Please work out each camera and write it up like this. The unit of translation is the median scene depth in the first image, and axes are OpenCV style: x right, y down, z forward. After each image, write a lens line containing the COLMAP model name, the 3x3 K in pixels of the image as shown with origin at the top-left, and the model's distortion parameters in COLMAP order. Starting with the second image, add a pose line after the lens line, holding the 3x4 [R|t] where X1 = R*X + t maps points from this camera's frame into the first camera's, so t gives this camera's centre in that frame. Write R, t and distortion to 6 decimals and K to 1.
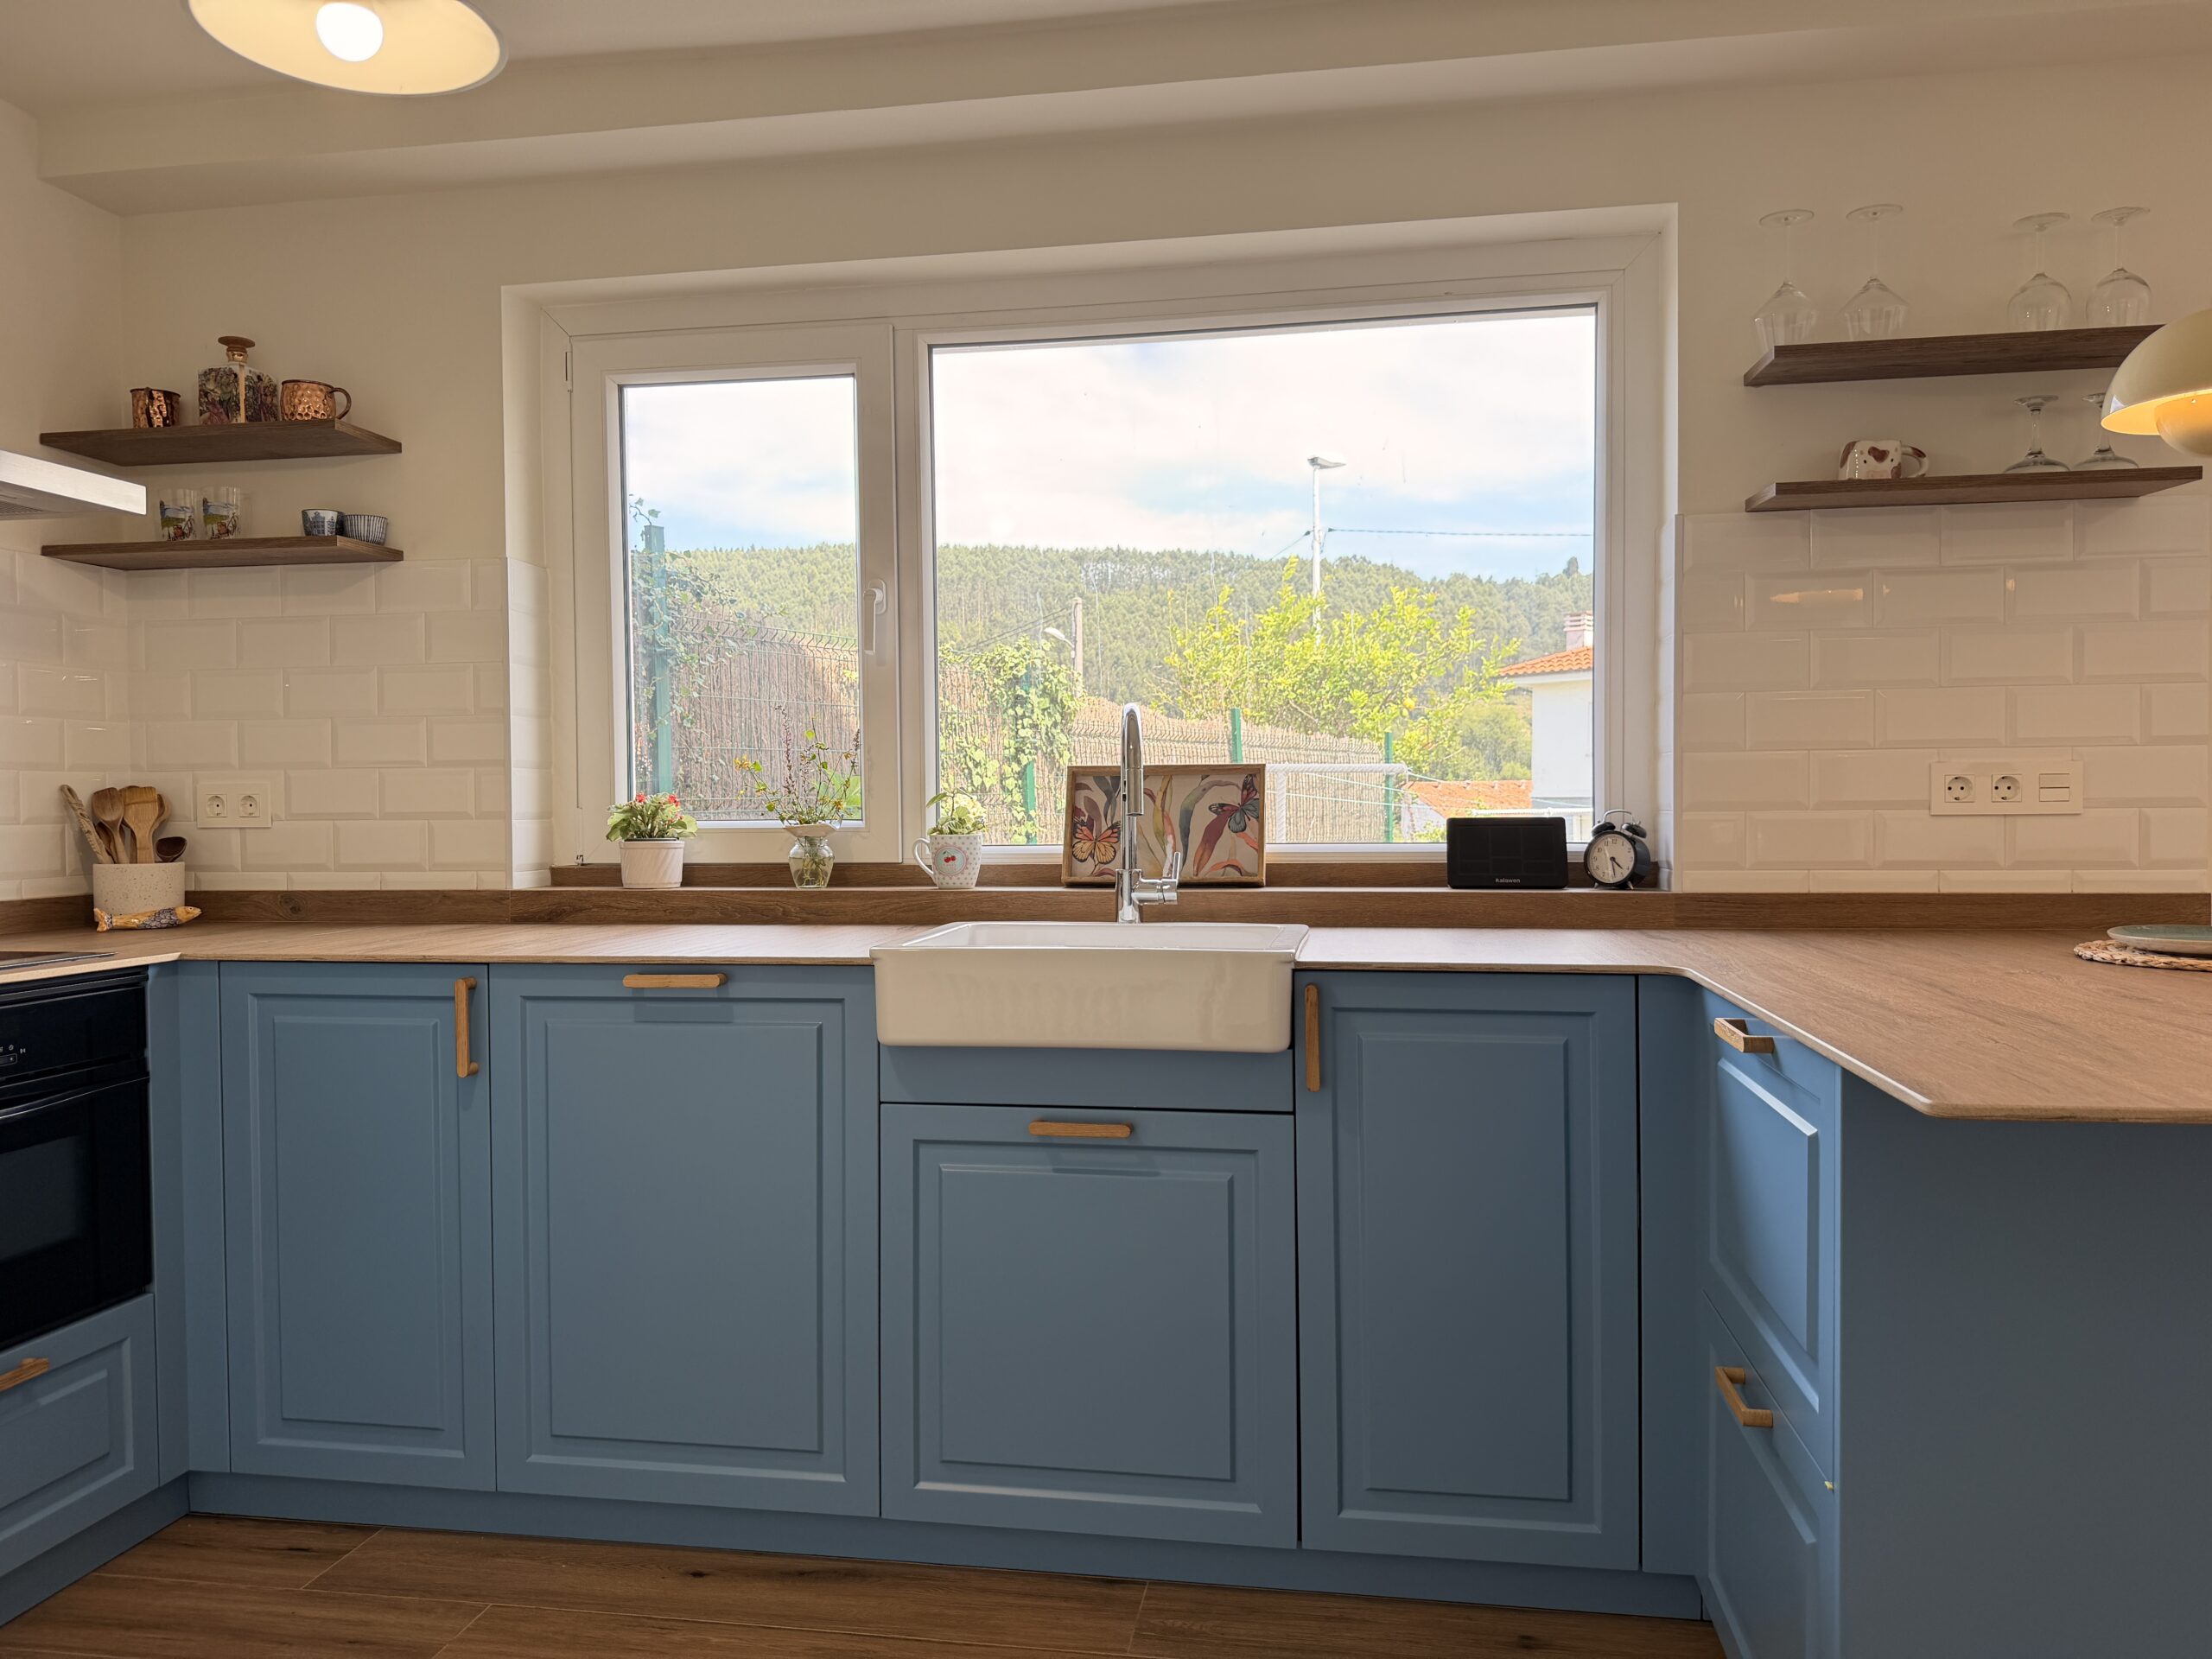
lens RADIAL K [[1551.6, 0, 1114.0], [0, 1551.6, 842.5], [0, 0, 1]] dist [0.095800, -0.143483]
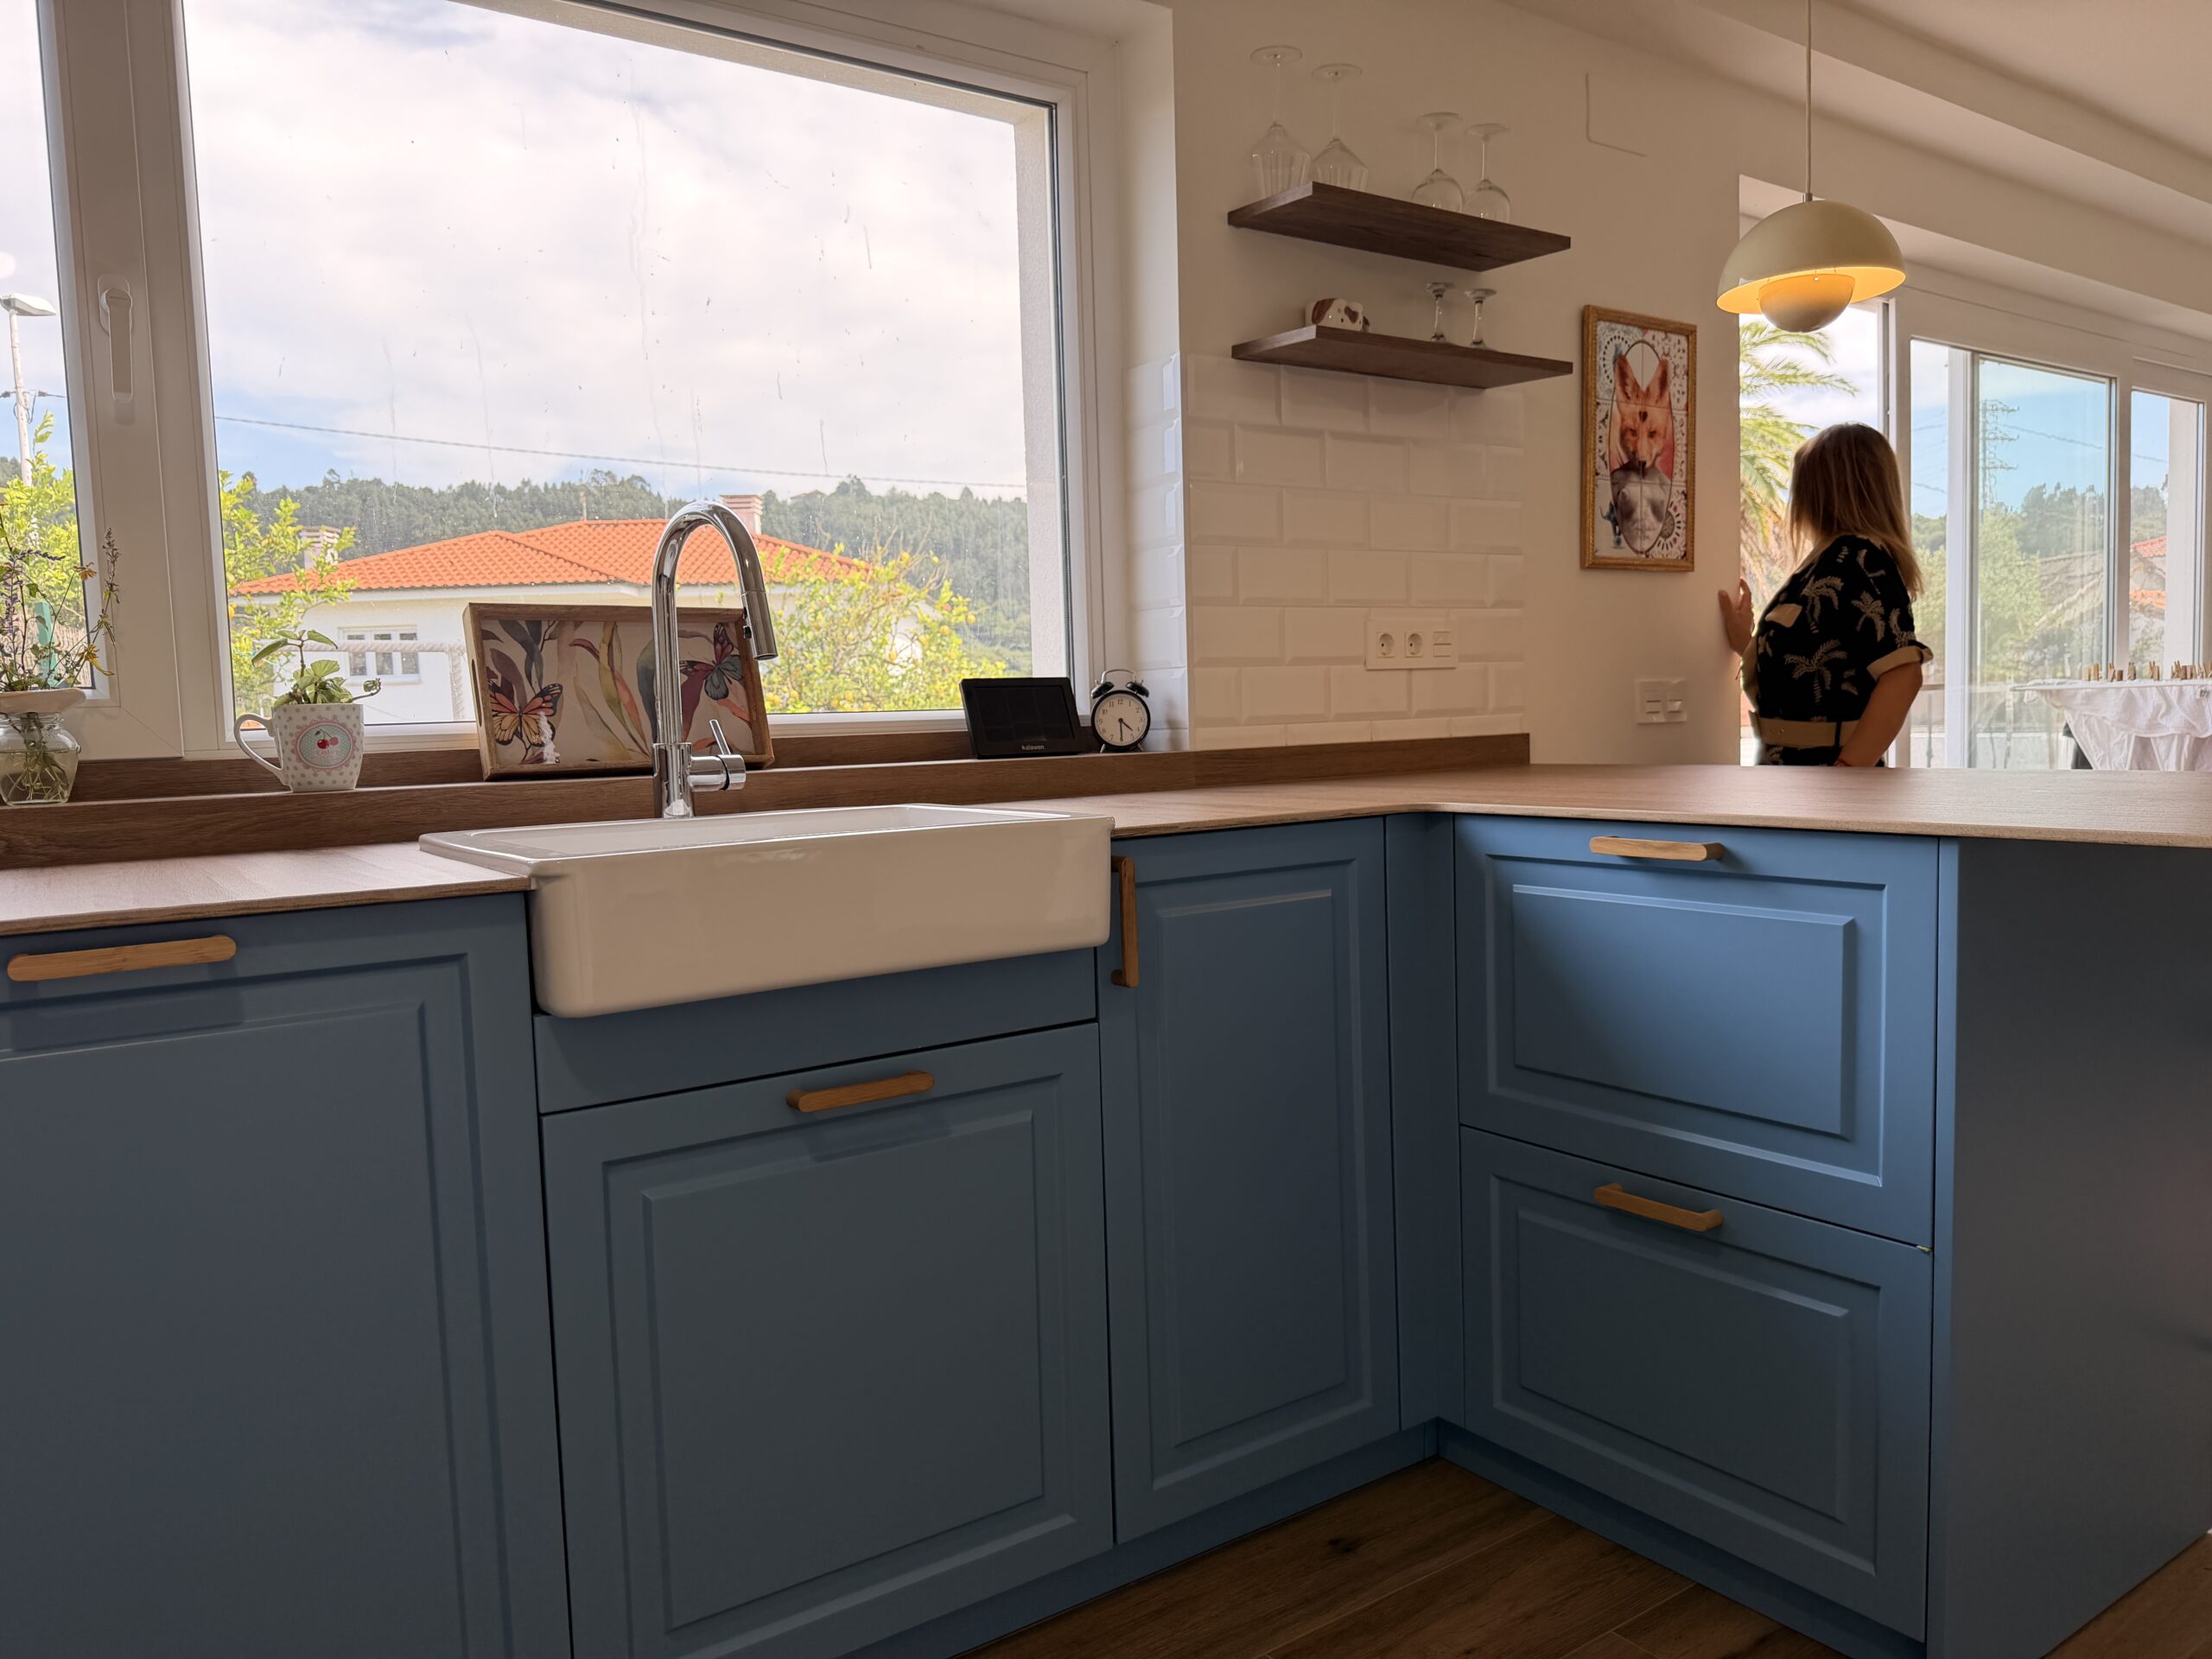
lens RADIAL K [[1552.4, 0, 1110.2], [0, 1552.4, 845.6], [0, 0, 1]] dist [0.083557, -0.111954]
pose [[0.715458, -0.074733, 0.694647, -0.315255], [0.044621, 0.997120, 0.061317, 0.026502], [-0.697229, -0.012874, 0.716733, 0.314133]]
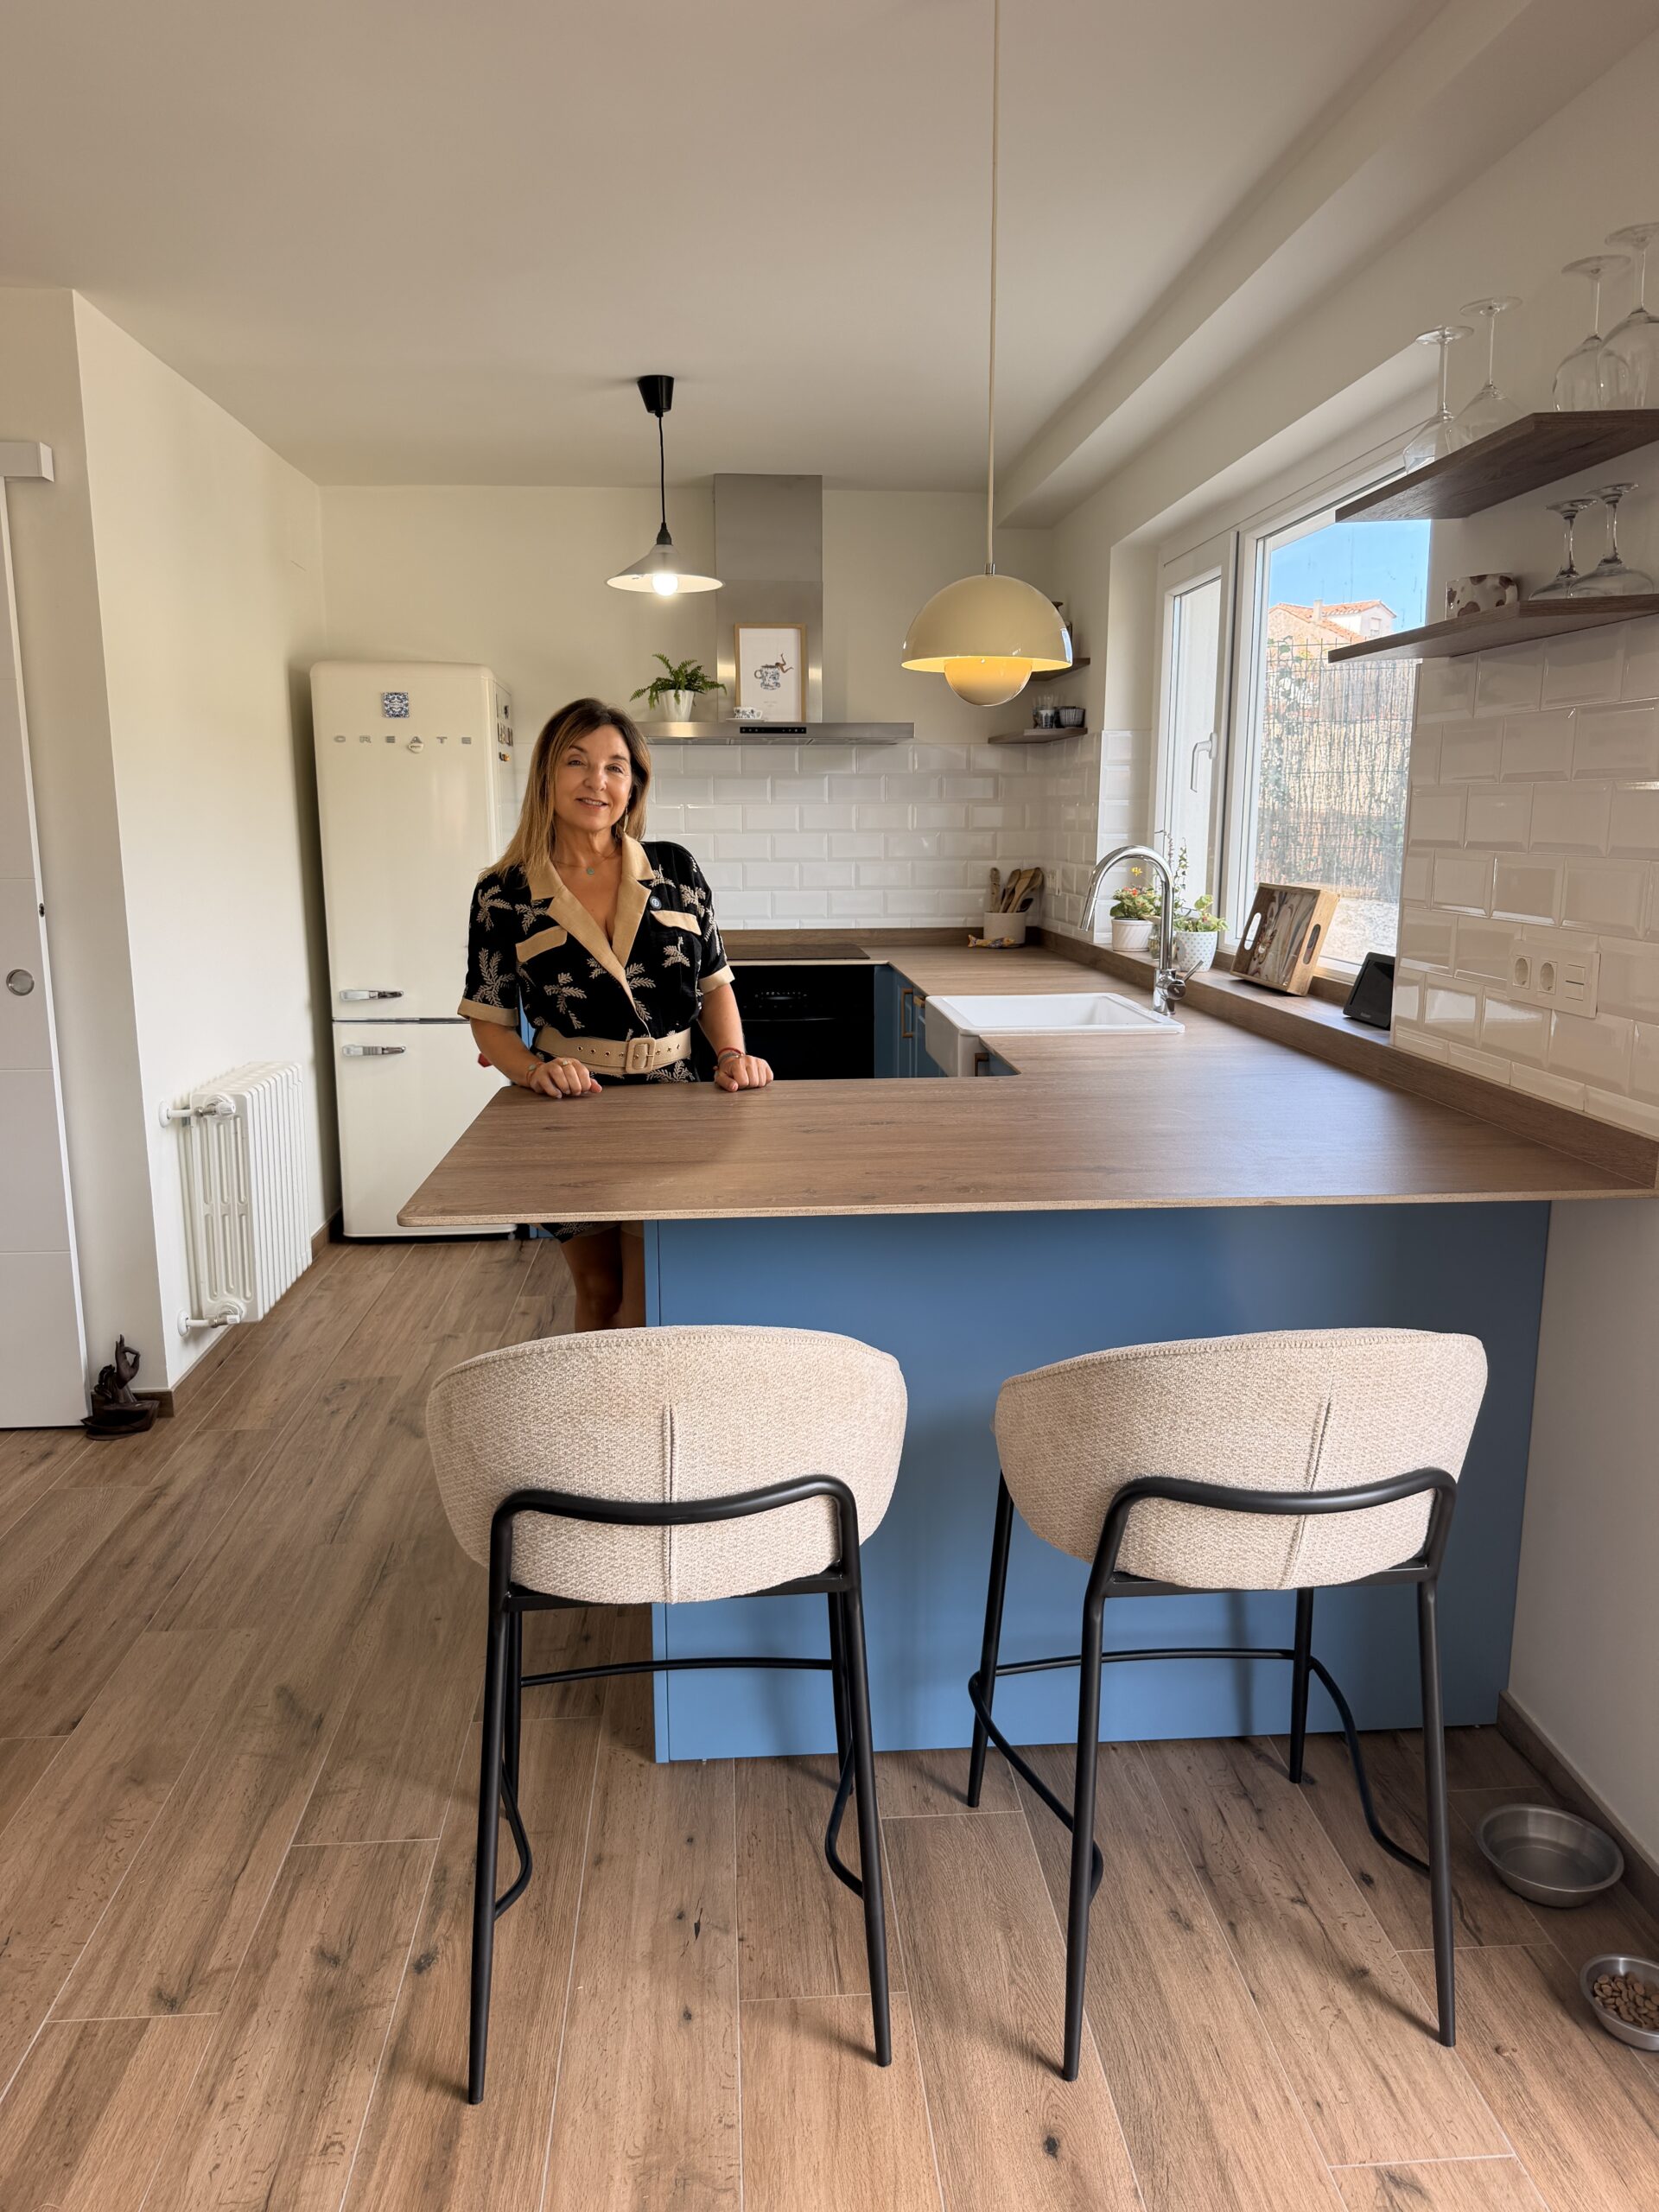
lens RADIAL K [[1552.4, 0, 826.7], [0, 1552.4, 1124.5], [0, 0, 1]] dist [0.083557, -0.111954]
pose [[0.231733, 0.198603, -0.952290, 1.135648], [-0.024449, 0.979817, 0.198395, -0.100625], [0.972472, -0.022692, 0.231912, 0.362997]]
